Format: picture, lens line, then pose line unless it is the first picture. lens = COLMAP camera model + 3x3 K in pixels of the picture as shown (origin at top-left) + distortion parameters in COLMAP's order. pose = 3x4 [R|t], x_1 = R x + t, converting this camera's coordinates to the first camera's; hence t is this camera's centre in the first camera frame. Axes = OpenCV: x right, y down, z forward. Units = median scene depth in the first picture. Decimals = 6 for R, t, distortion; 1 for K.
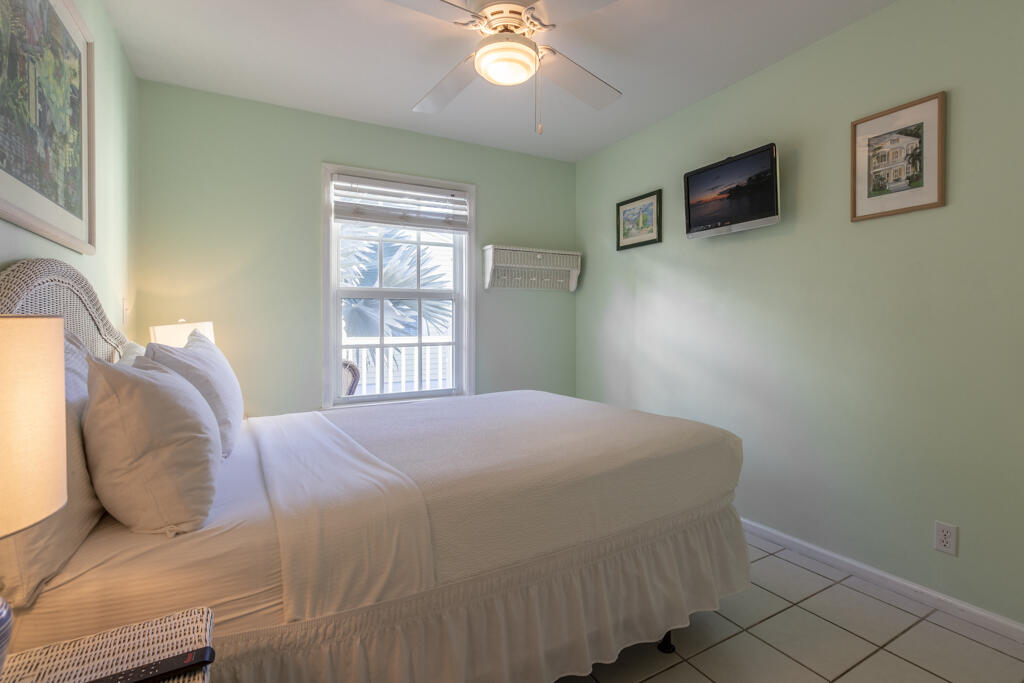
lens RADIAL K [[478.5, 0, 516.5], [0, 478.5, 320.2], [0, 0, 1]] dist [0.004418, 0.000037]
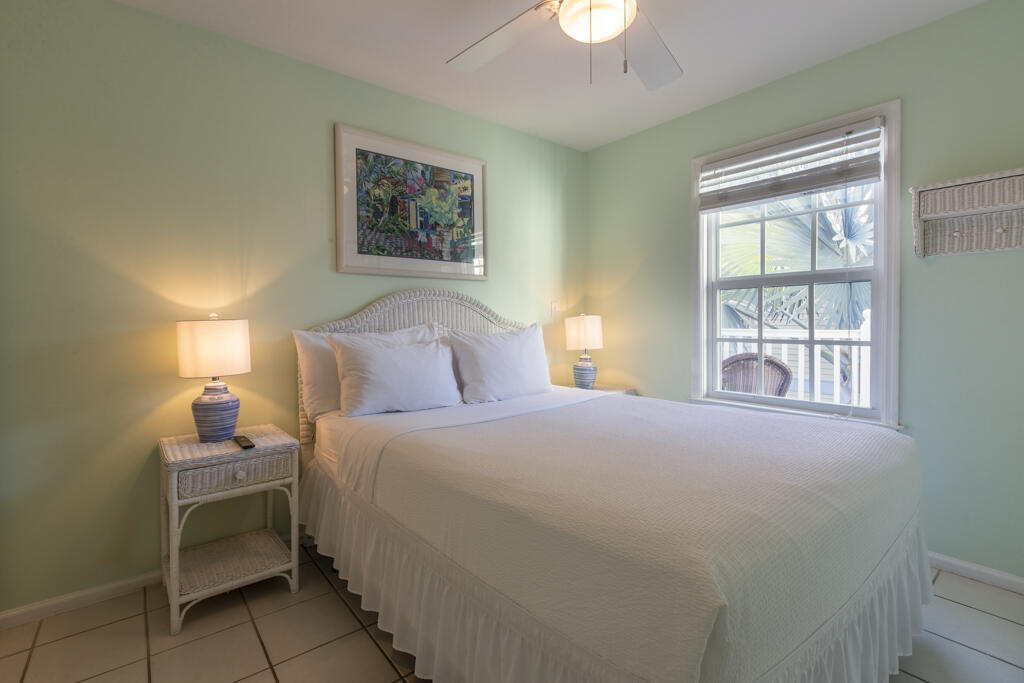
lens RADIAL K [[478.5, 0, 515.1], [0, 478.5, 334.3], [0, 0, 1]] dist [0.004418, 0.000037]
pose [[0.182684, 0.027394, -0.982790, 0.492435], [0.010063, 0.999507, 0.029730, 0.009771], [0.983120, -0.015321, 0.182319, 0.396213]]
